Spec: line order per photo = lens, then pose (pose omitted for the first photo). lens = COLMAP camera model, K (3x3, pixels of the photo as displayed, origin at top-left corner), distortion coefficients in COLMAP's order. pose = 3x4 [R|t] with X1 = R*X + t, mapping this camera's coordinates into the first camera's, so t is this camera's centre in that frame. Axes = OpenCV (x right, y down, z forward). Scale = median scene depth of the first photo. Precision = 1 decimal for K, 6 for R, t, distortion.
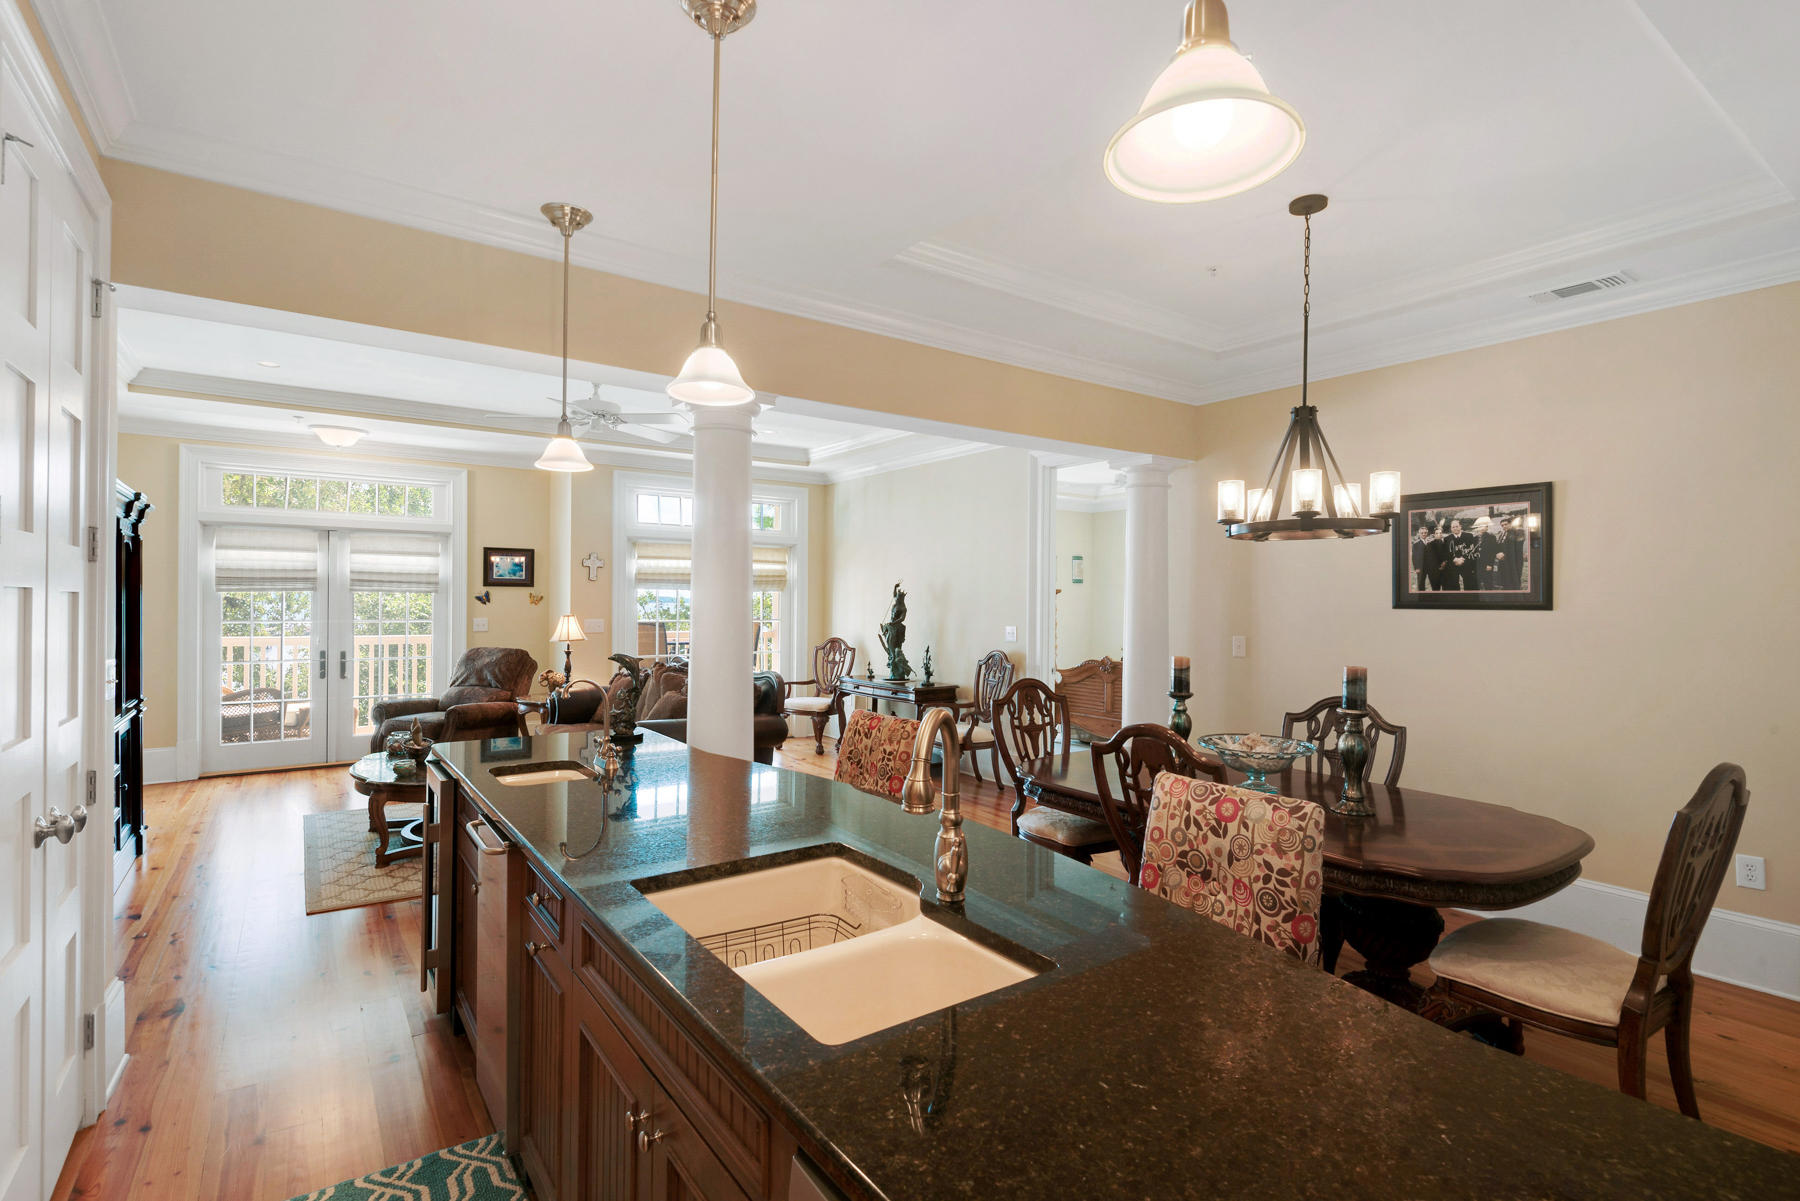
lens RADIAL K [[818.7, 0, 906.3], [0, 818.7, 604.8], [0, 0, 1]] dist [0.041386, -0.030621]
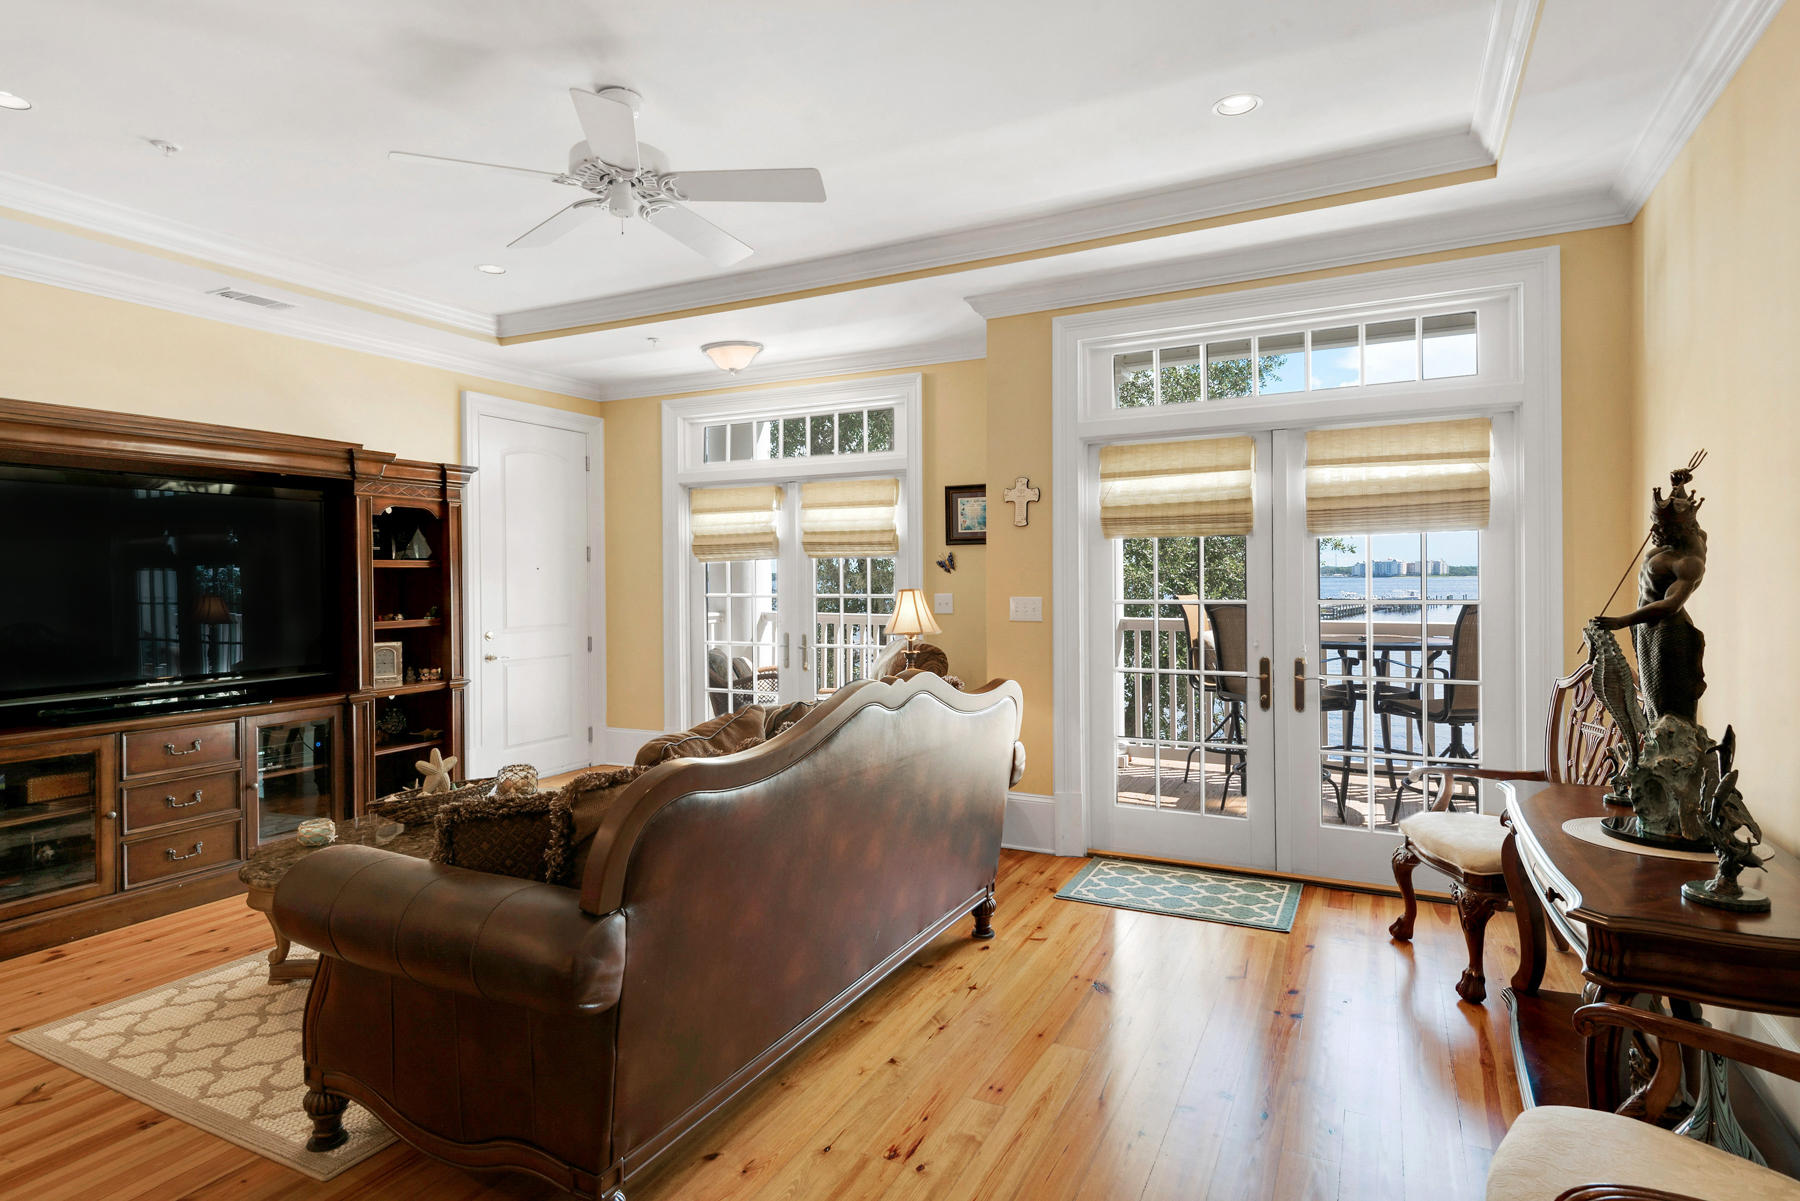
lens RADIAL K [[934.4, 0, 906.1], [0, 934.4, 545.2], [0, 0, 1]] dist [0.031785, -0.015006]
pose [[0.468393, -0.042366, -0.882504, 0.204033], [0.011182, 0.999054, -0.042026, 0.013415], [0.883449, 0.009817, 0.468424, 0.972793]]
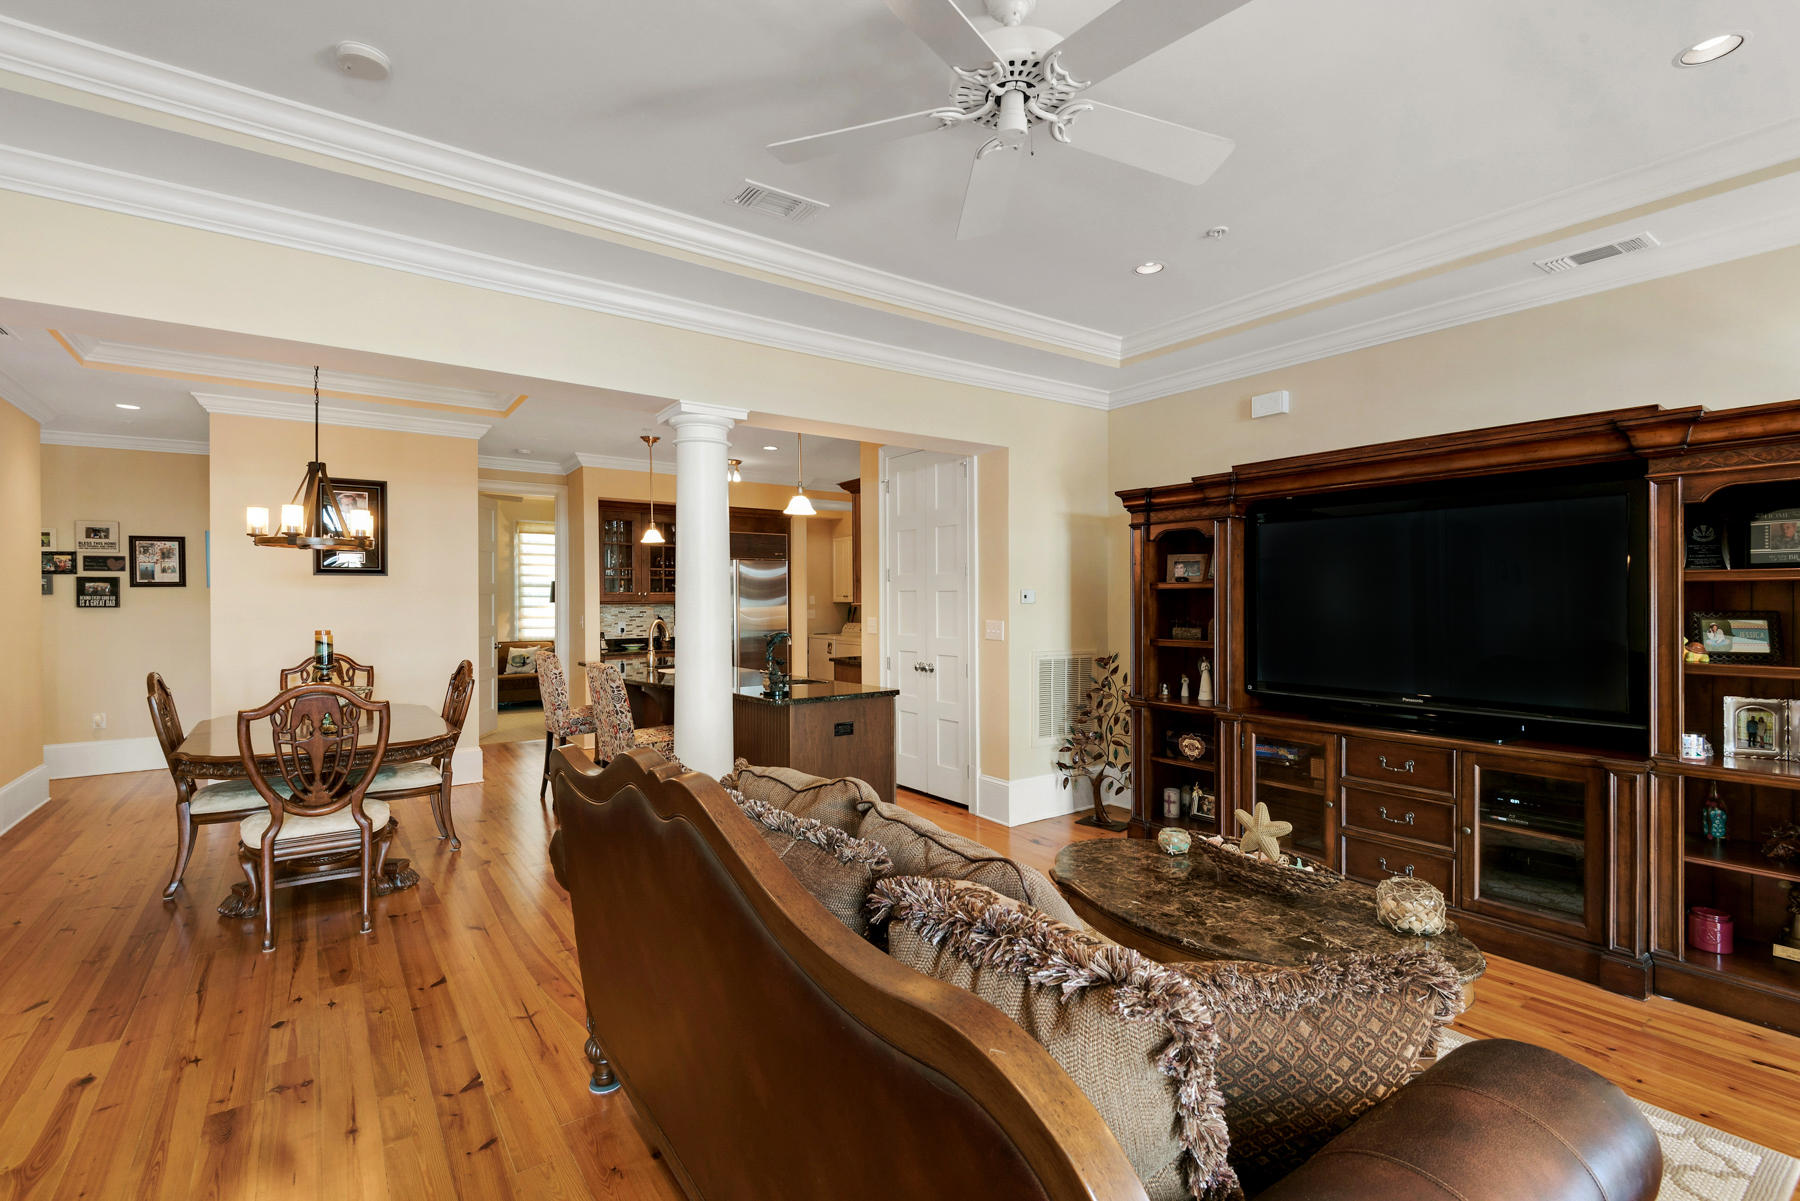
lens RADIAL K [[838.5, 0, 900.0], [0, 838.5, 600.5], [0, 0, 1]] dist [0.000347, -0.000036]
pose [[-0.999777, -0.001976, 0.021019, -0.462362], [-0.001894, 0.999991, 0.003899, -0.000140], [-0.021027, 0.003858, -0.999771, 1.626432]]
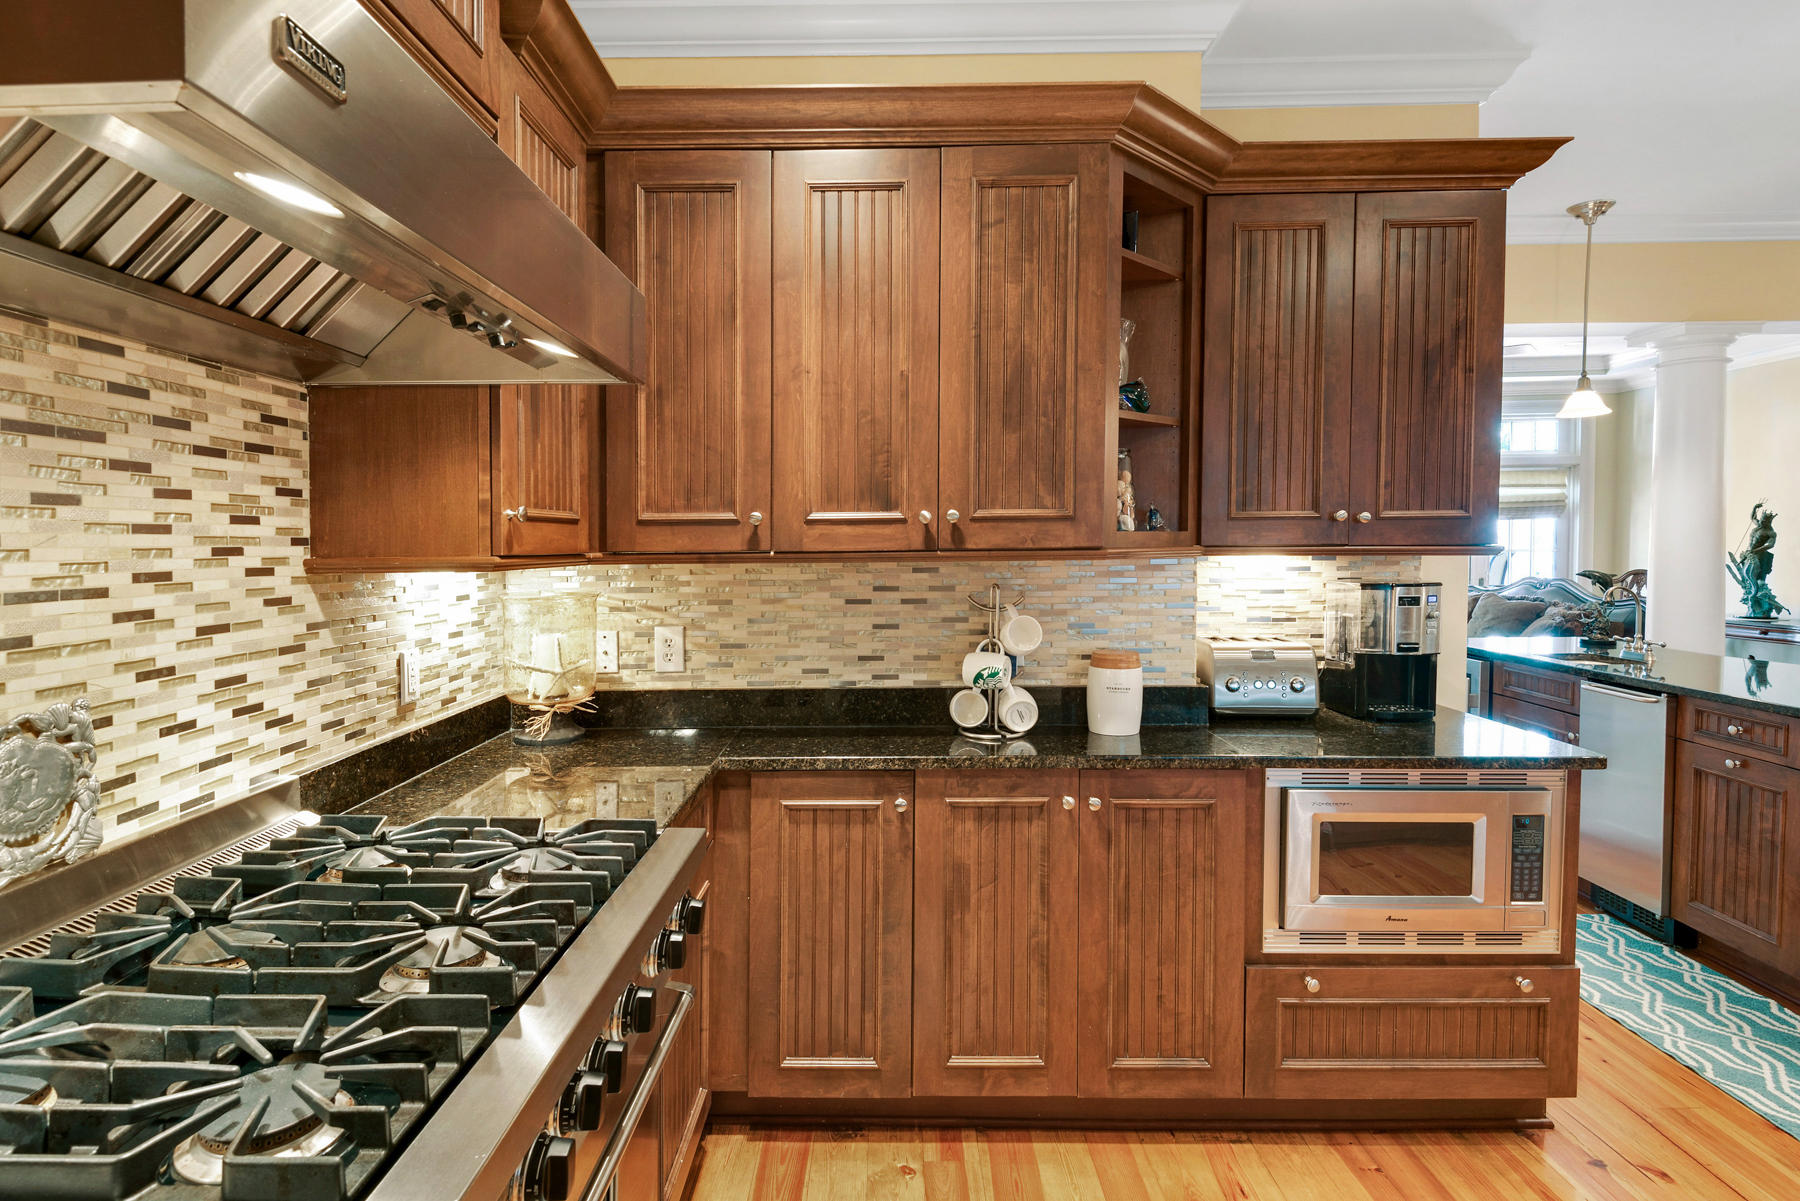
lens RADIAL K [[911.4, 0, 897.1], [0, 911.4, 575.6], [0, 0, 1]] dist [0.021142, -0.022613]
pose [[0.805124, 0.007346, -0.593061, -0.248178], [0.014106, 0.999403, 0.031529, 0.008303], [0.592939, -0.033750, 0.804540, -0.414380]]
